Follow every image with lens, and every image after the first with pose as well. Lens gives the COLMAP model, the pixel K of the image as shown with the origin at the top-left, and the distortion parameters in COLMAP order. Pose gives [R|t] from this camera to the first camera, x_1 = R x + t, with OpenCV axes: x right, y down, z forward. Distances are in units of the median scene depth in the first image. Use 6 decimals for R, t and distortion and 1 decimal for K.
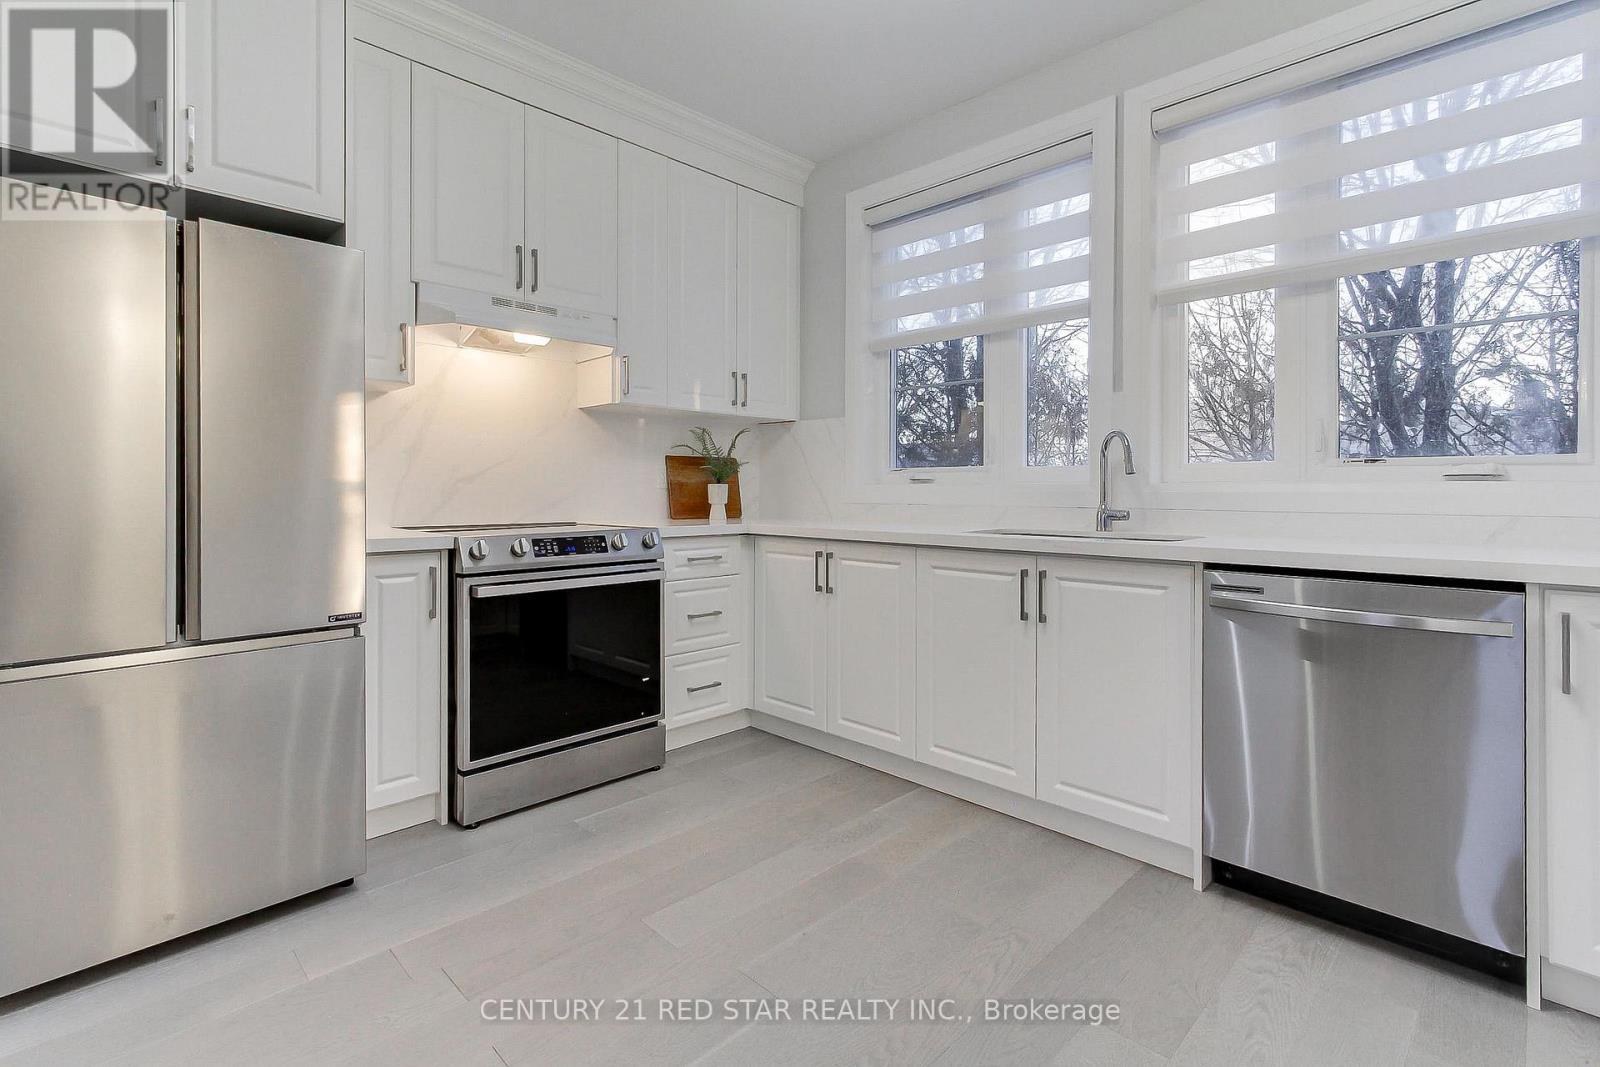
lens RADIAL K [[741.4, 0, 831.6], [0, 741.4, 494.7], [0, 0, 1]] dist [-0.004223, 0.002687]
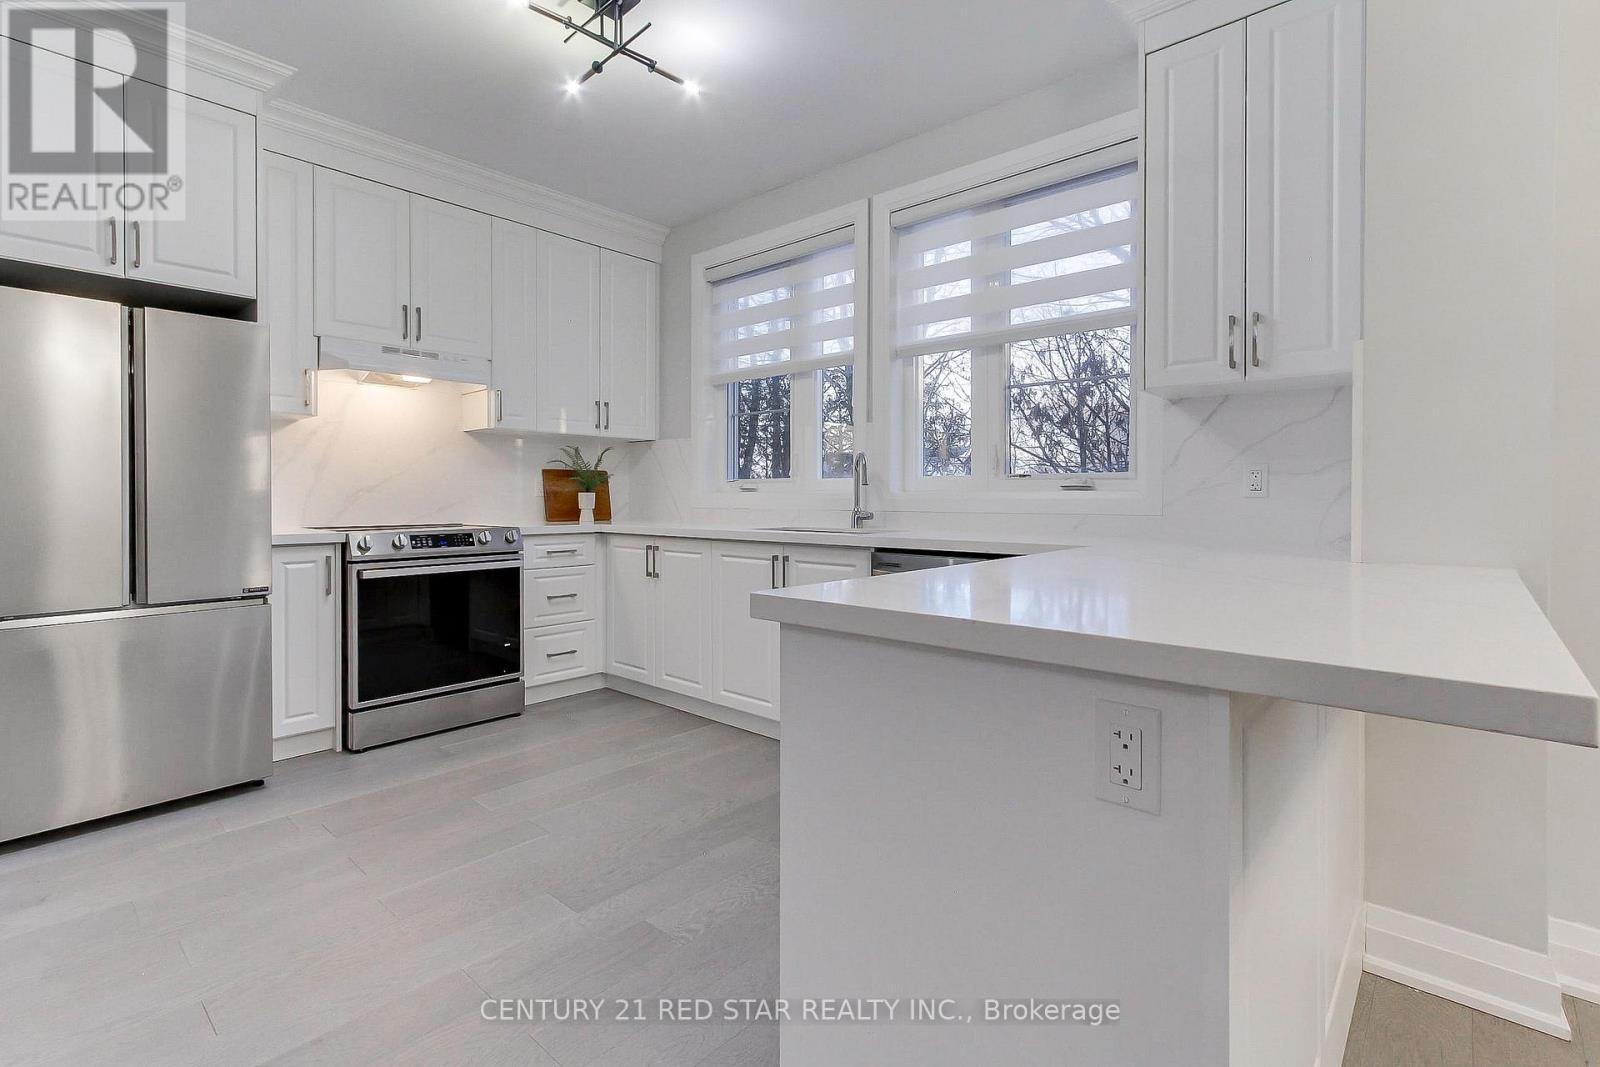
lens RADIAL K [[741.4, 0, 836.5], [0, 741.4, 504.2], [0, 0, 1]] dist [-0.004223, 0.002687]
pose [[0.998543, -0.002391, 0.053911, 0.257862], [0.002181, 0.999990, 0.003952, 0.001251], [-0.053920, -0.003829, 0.998538, -0.321703]]
